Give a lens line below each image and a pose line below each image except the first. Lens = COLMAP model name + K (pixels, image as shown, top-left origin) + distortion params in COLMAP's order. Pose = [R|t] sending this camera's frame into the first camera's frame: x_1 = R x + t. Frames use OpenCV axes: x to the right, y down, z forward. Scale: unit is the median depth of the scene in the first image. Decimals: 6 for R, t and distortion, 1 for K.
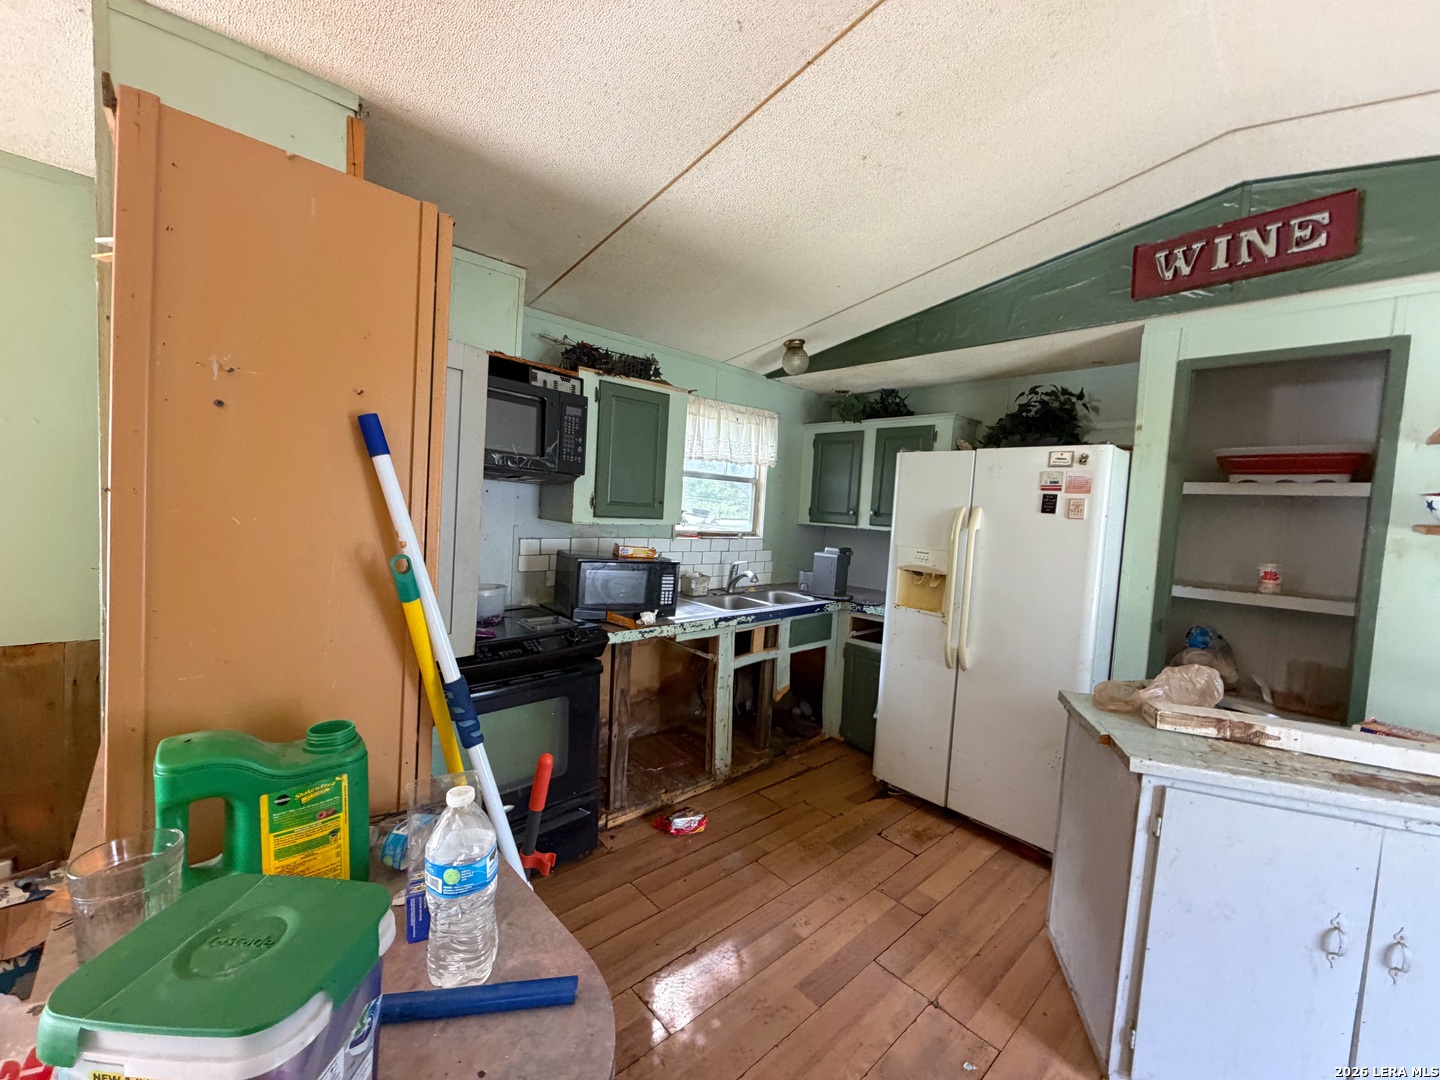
lens RADIAL K [[569.1, 0, 720.0], [0, 569.1, 540.0], [0, 0, 1]] dist [0.001480, 0.000324]
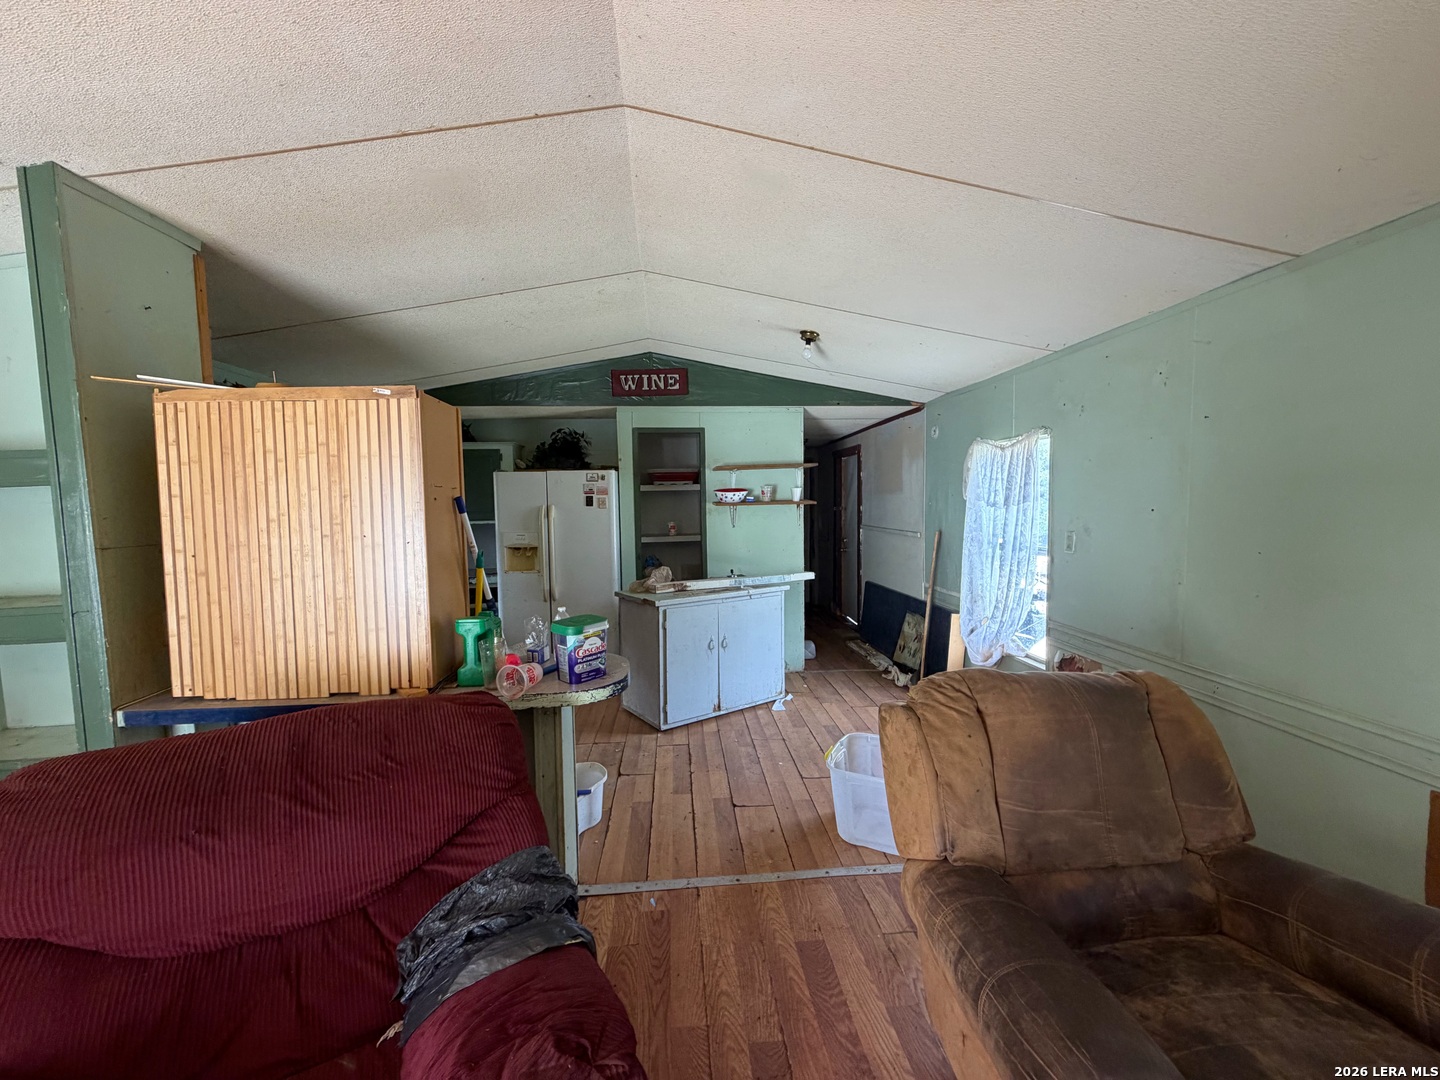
lens RADIAL K [[569.1, 0, 720.0], [0, 569.1, 540.0], [0, 0, 1]] dist [0.001480, 0.000324]
pose [[0.614421, -0.116796, 0.780285, -0.682177], [0.096144, 0.992696, 0.072884, -0.034535], [-0.783098, 0.030238, 0.621162, -0.531815]]
